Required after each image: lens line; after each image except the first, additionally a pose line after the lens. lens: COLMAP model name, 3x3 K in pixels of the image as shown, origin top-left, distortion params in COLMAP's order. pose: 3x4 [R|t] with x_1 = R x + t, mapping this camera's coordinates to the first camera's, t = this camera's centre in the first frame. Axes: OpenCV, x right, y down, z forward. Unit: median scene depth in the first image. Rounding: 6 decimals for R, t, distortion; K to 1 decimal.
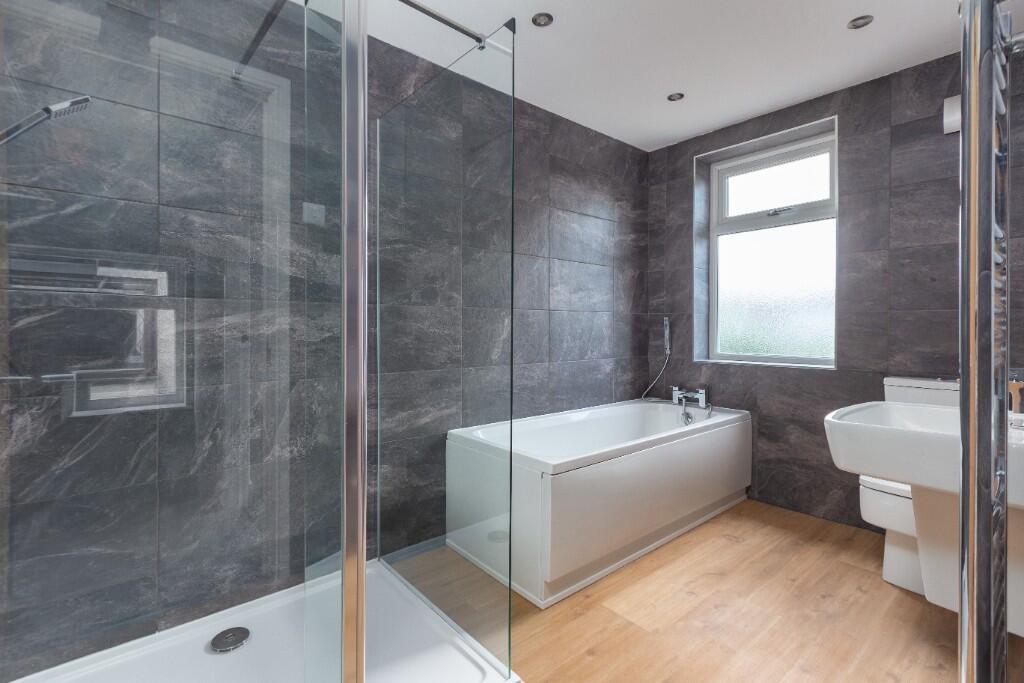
lens RADIAL K [[464.0, 0, 507.5], [0, 464.0, 333.2], [0, 0, 1]] dist [-0.001699, -0.000262]
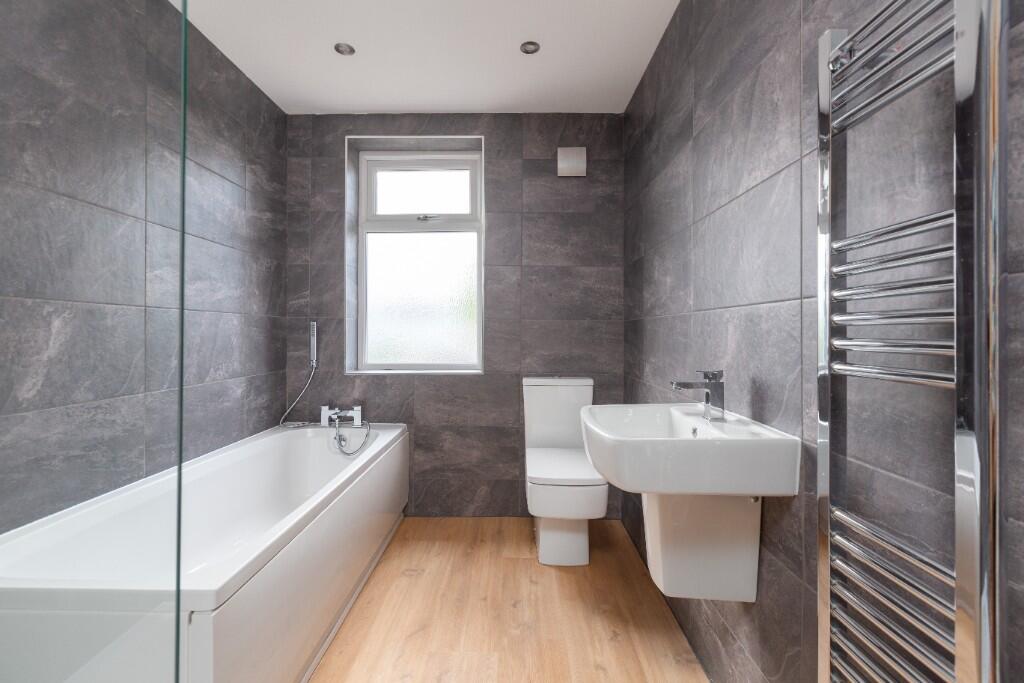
lens RADIAL K [[464.0, 0, 507.5], [0, 464.0, 333.2], [0, 0, 1]] dist [-0.001699, -0.000262]
pose [[0.661443, -0.000127, 0.749996, -0.048263], [0.008967, 0.999930, -0.007738, -0.005544], [-0.749942, 0.011843, 0.661398, 0.224482]]
